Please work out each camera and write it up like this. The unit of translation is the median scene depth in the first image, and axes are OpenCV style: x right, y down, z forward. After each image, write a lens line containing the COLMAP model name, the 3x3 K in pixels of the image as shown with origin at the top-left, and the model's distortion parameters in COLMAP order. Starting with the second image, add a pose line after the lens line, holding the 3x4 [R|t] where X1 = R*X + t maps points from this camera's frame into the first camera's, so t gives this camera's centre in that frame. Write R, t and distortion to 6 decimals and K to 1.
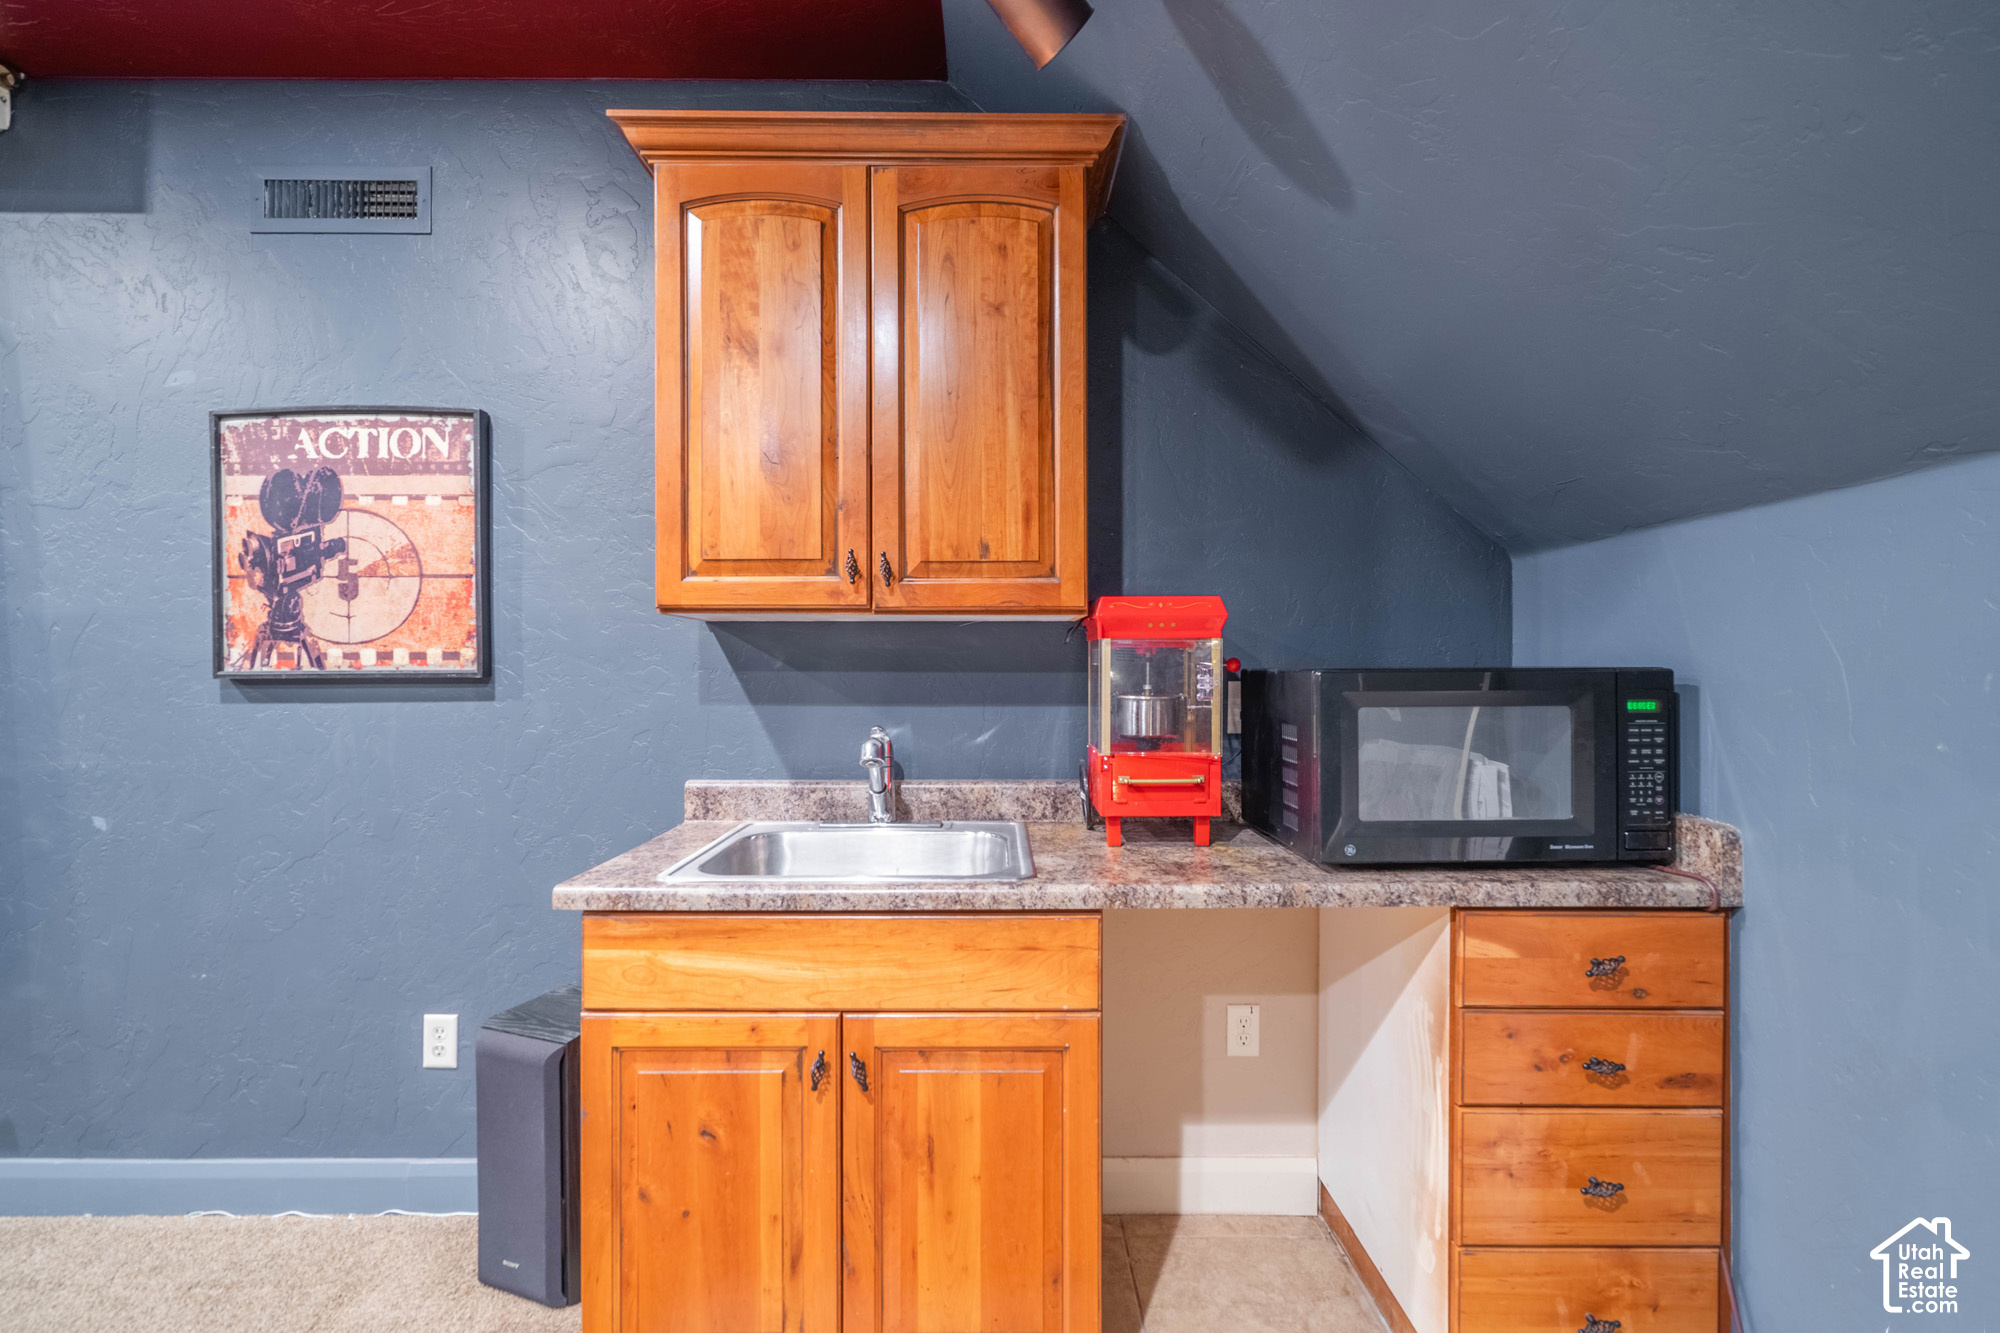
lens RADIAL K [[920.1, 0, 1057.3], [0, 920.1, 676.7], [0, 0, 1]] dist [-0.000800, 0.000894]
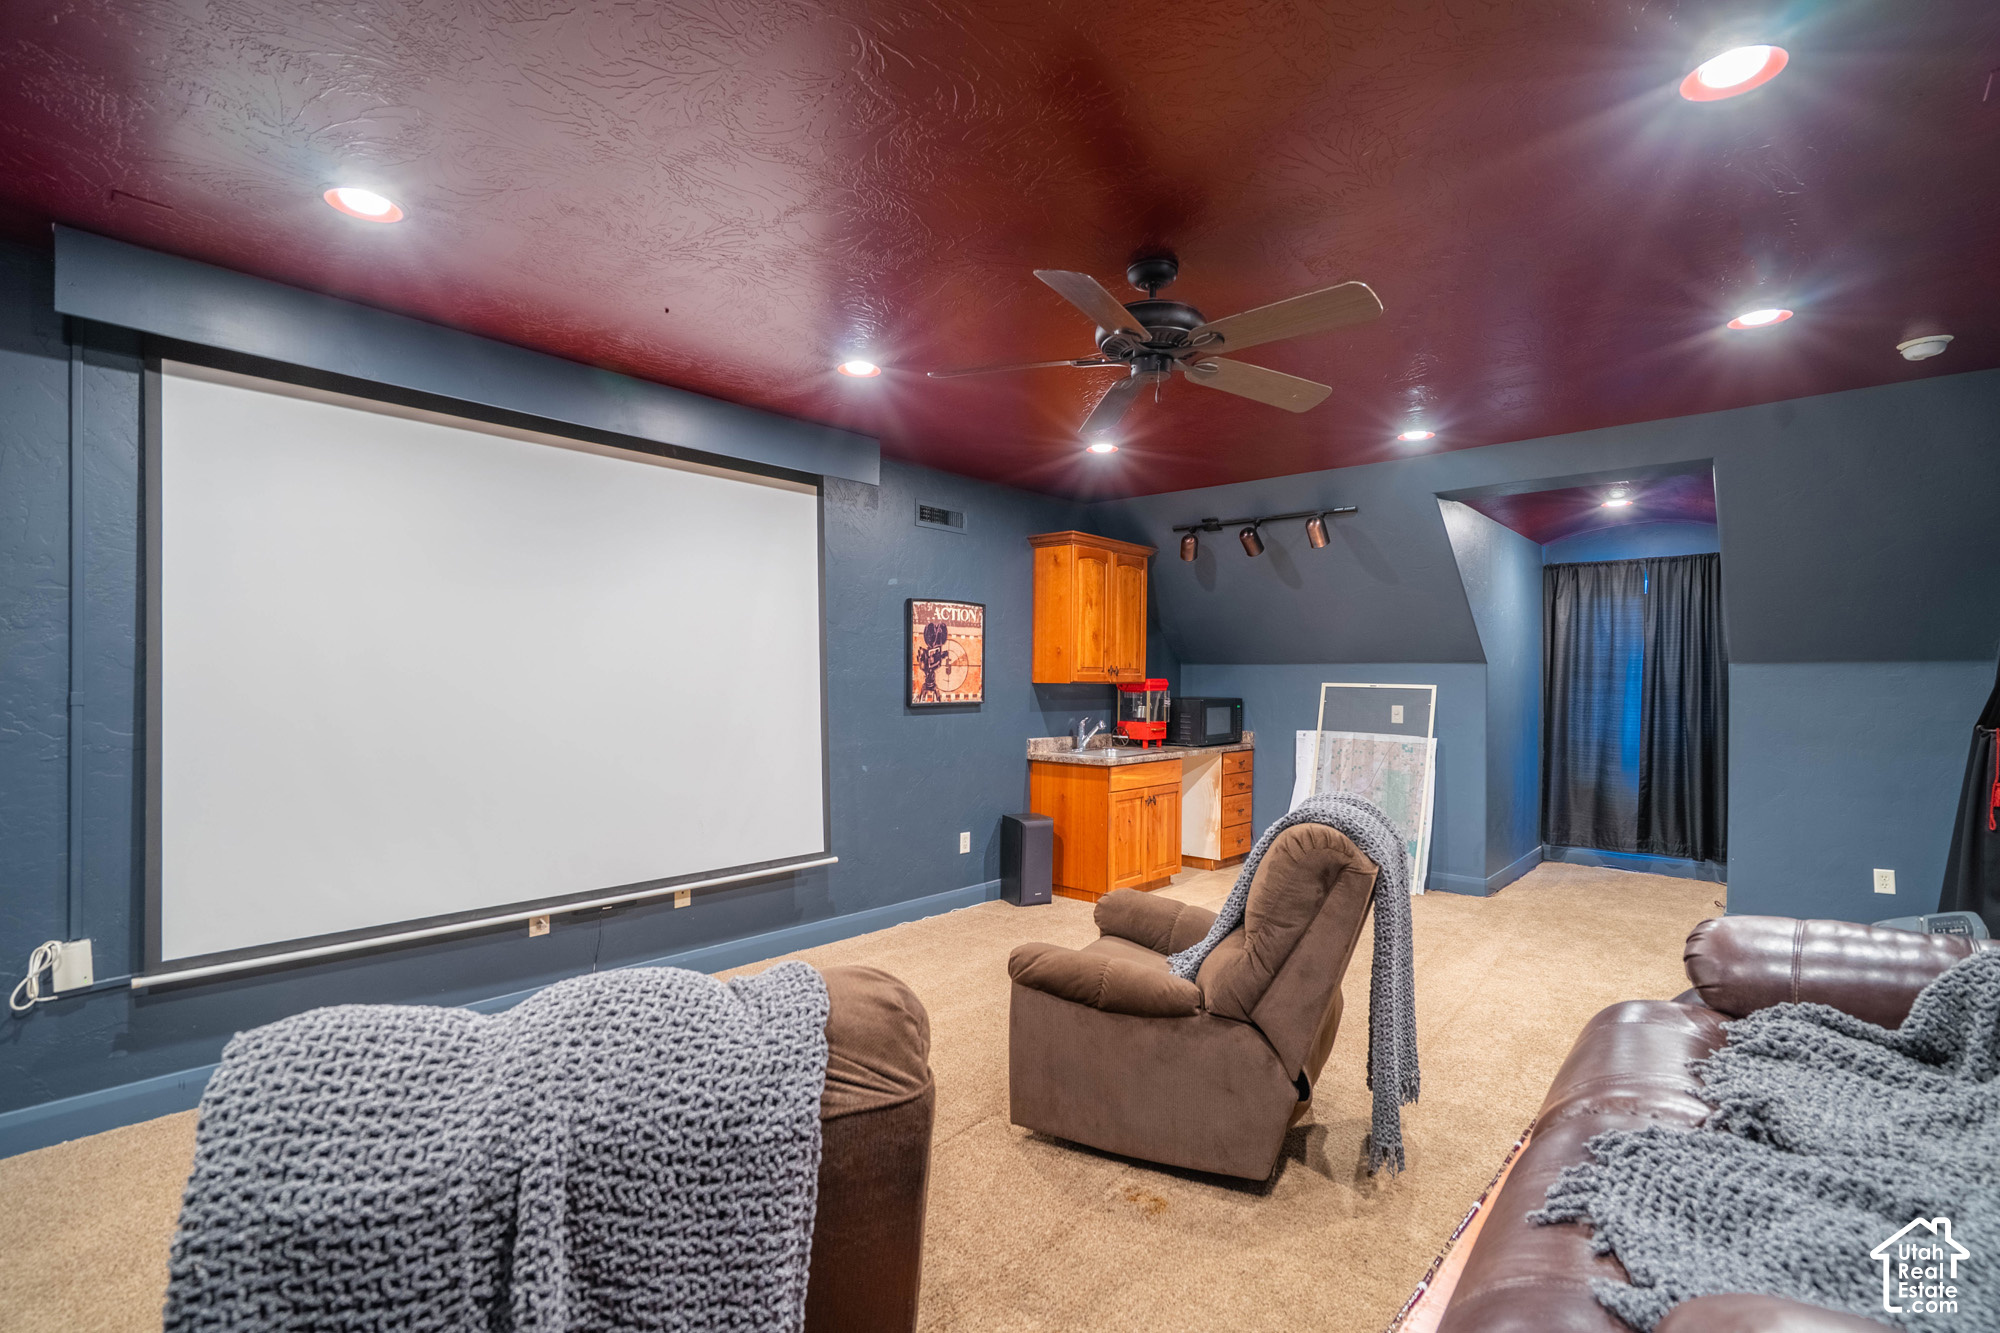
lens RADIAL K [[921.6, 0, 1042.0], [0, 921.6, 686.5], [0, 0, 1]] dist [0.000777, 0.000896]
pose [[0.638535, -0.001055, 0.769592, -2.596360], [-0.001739, 0.999995, 0.002813, -0.057598], [-0.769591, -0.003135, 0.638529, -0.855612]]
